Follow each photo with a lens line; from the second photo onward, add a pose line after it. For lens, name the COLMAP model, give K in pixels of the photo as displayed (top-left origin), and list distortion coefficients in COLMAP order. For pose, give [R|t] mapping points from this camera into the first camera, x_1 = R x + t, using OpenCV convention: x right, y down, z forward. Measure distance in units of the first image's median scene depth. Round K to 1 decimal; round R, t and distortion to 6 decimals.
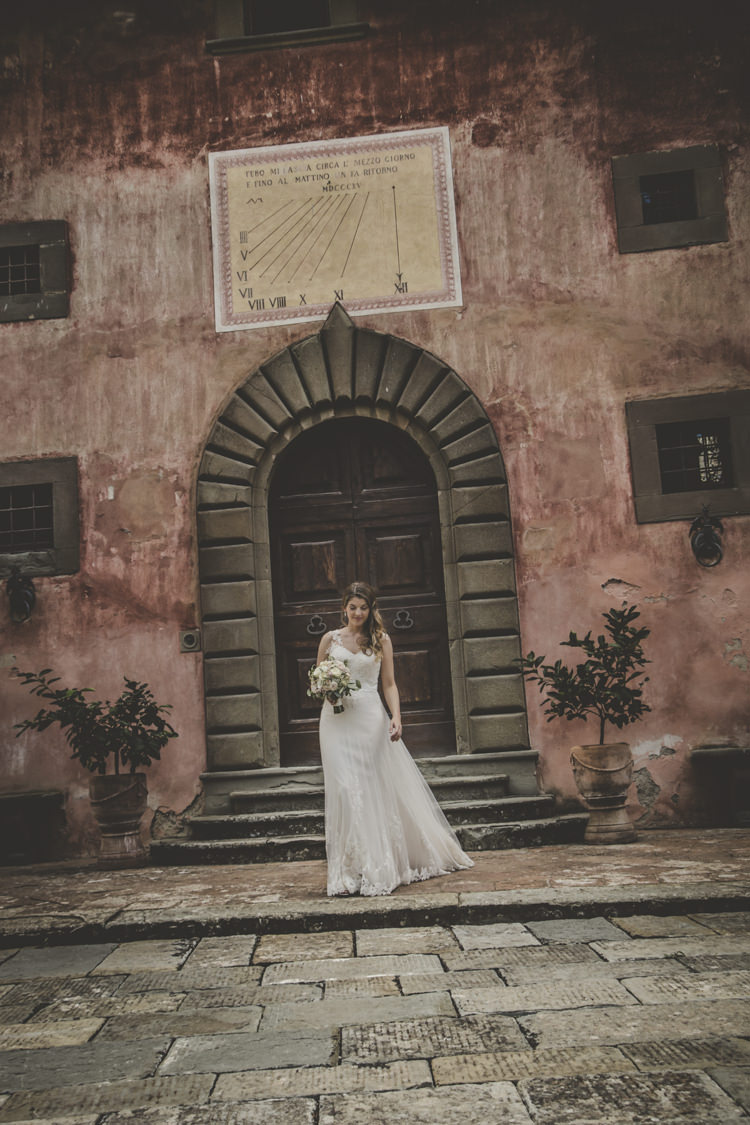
lens RADIAL K [[1199.9, 0, 375.0], [0, 1199.9, 562.5], [0, 0, 1]] dist [0.021437, 0.024017]
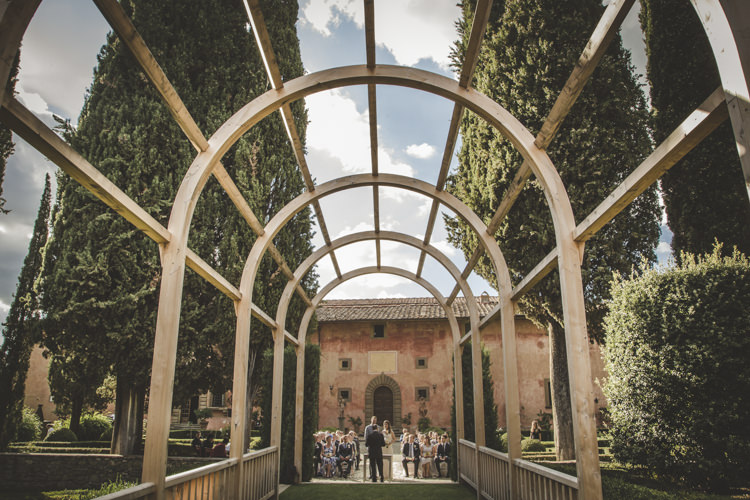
lens RADIAL K [[514.2, 0, 375.0], [0, 514.2, 250.0], [0, 0, 1]] dist [-0.123094, 0.069730]
pose [[0.996714, 0.046674, -0.066202, 0.115005], [-0.055790, 0.988102, -0.143322, -0.556373], [0.058725, 0.146545, 0.987459, -2.758491]]
